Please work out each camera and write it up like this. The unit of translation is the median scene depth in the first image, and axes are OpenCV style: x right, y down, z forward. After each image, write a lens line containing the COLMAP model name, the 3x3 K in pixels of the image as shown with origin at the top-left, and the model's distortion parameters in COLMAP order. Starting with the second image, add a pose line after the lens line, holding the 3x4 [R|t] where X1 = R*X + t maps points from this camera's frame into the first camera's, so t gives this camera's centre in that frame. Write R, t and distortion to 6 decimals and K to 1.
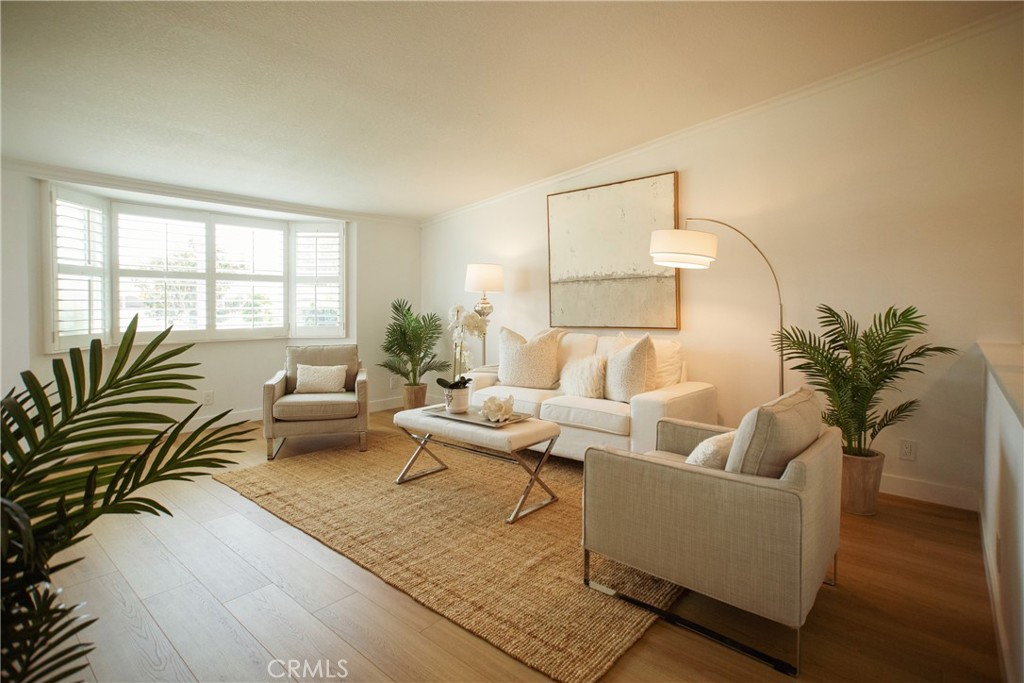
lens RADIAL K [[505.1, 0, 513.3], [0, 505.1, 314.6], [0, 0, 1]] dist [-0.012431, 0.000106]
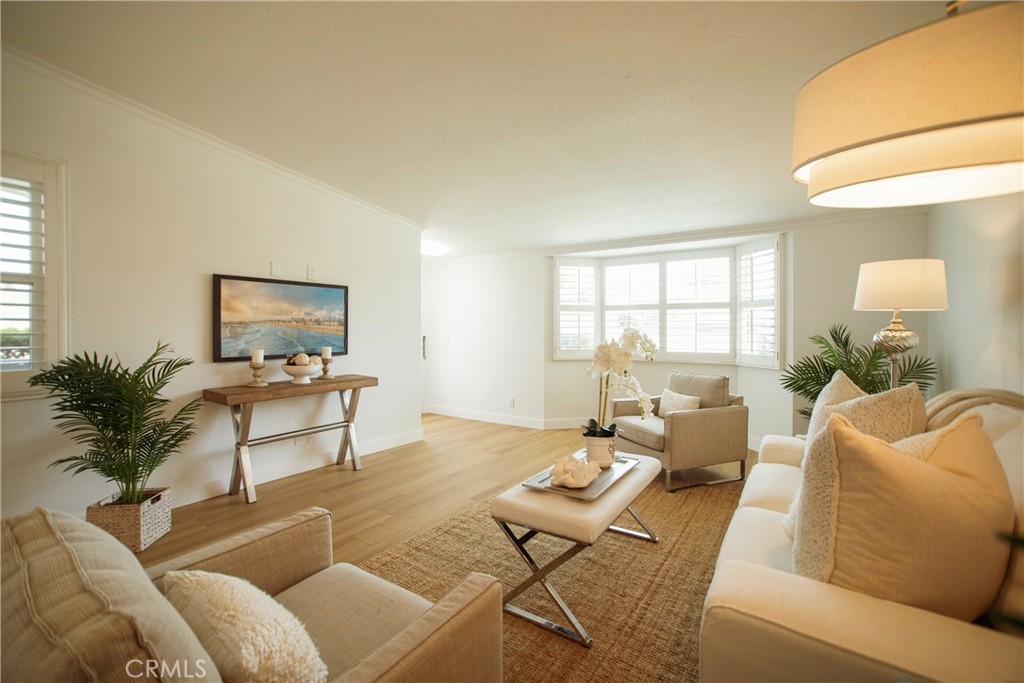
lens RADIAL K [[442.3, 0, 516.7], [0, 442.3, 325.0], [0, 0, 1]] dist [-0.001301, -0.000168]
pose [[0.129419, -0.007362, -0.991563, 0.391137], [-0.021929, 0.999707, -0.010284, -0.014561], [0.991347, 0.023075, 0.129220, 0.522854]]
